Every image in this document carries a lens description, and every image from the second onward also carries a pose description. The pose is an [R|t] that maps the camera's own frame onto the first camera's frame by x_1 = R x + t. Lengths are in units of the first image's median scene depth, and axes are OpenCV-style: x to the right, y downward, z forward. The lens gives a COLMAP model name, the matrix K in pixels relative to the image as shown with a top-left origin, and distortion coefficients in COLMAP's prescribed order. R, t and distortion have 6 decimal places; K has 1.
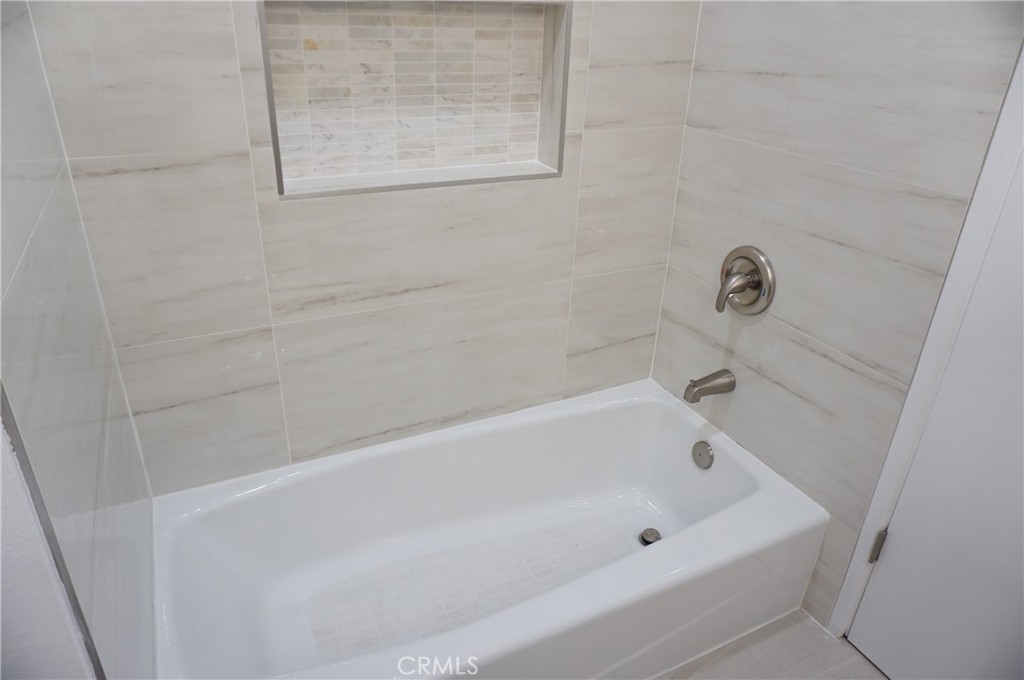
lens RADIAL K [[679.4, 0, 511.5], [0, 679.4, 340.2], [0, 0, 1]] dist [-0.043550, 0.026031]
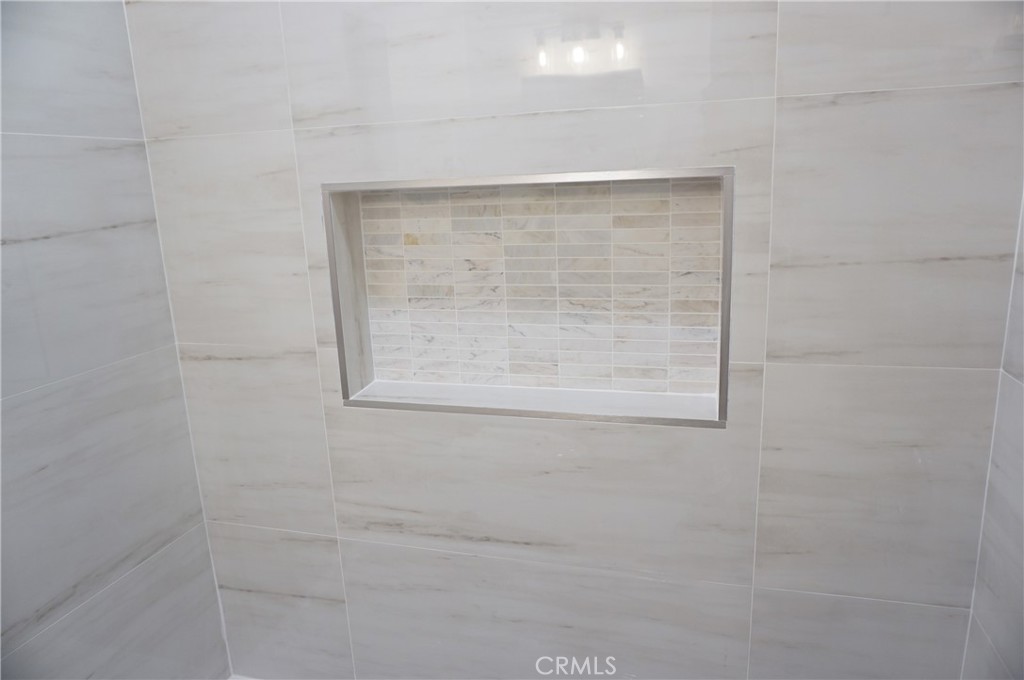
lens RADIAL K [[679.4, 0, 547.1], [0, 679.4, 343.0], [0, 0, 1]] dist [-0.043550, 0.026031]
pose [[0.737188, 0.099337, -0.668346, 0.401079], [-0.242103, 0.962292, -0.124014, -0.217112], [0.630825, 0.253230, 0.733440, 0.444699]]
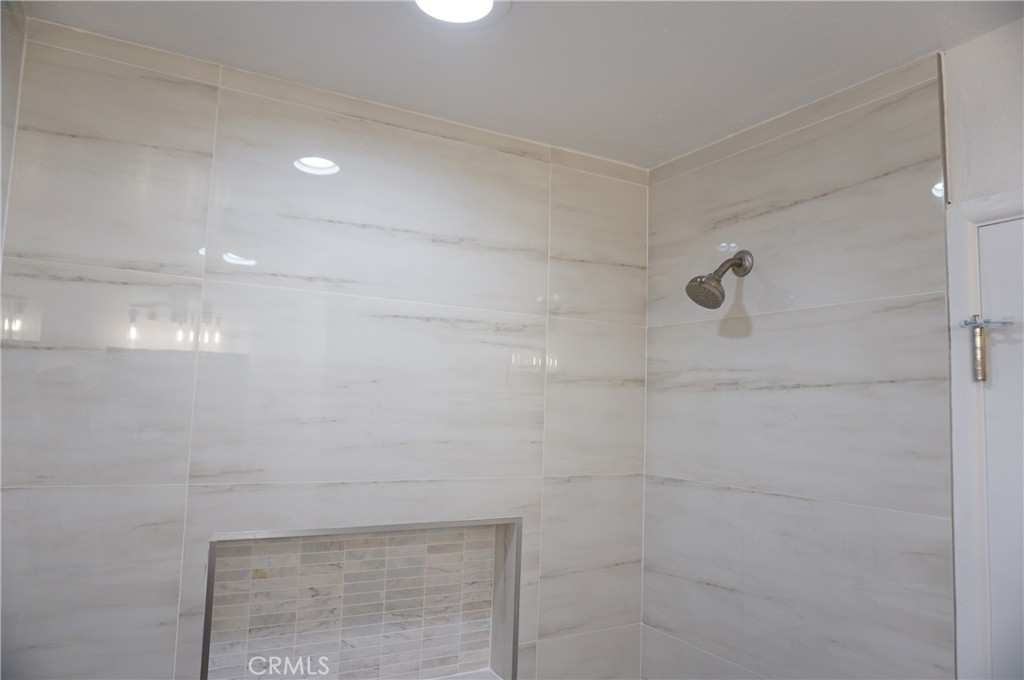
lens RADIAL K [[679.4, 0, 510.8], [0, 679.4, 346.3], [0, 0, 1]] dist [-0.043550, 0.026031]
pose [[0.998803, 0.010483, 0.047770, 0.019688], [0.015581, 0.857656, -0.513988, -0.189780], [-0.046359, 0.514117, 0.856466, -0.040978]]
